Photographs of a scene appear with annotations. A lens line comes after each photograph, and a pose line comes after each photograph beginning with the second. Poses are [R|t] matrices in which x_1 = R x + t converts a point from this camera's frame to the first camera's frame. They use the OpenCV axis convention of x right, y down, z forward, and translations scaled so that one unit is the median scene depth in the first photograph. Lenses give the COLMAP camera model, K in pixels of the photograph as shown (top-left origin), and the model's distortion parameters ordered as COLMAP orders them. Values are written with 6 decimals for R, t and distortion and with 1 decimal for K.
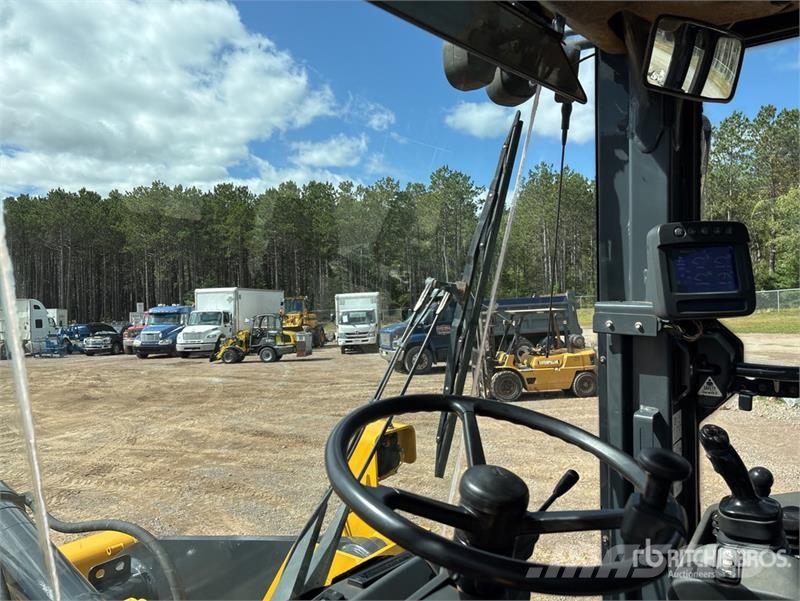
lens RADIAL K [[608.3, 0, 400.0], [0, 608.3, 300.5], [0, 0, 1]] dist [0.067816, -0.124709]
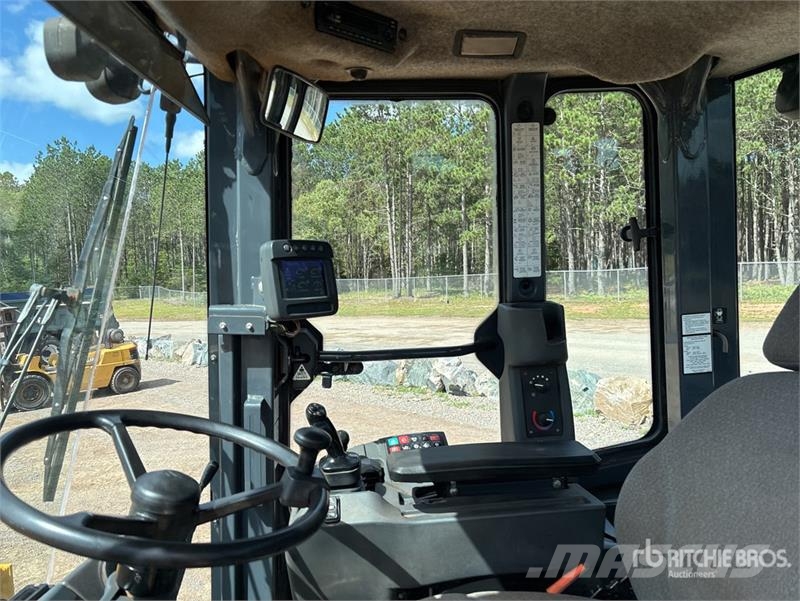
lens RADIAL K [[634.3, 0, 398.5], [0, 634.3, 316.8], [0, 0, 1]] dist [0.001920, -0.004569]
pose [[0.727839, -0.046391, 0.684177, -0.216672], [0.012570, 0.998444, 0.054328, -0.036992], [-0.685633, -0.030942, 0.727290, -0.050833]]
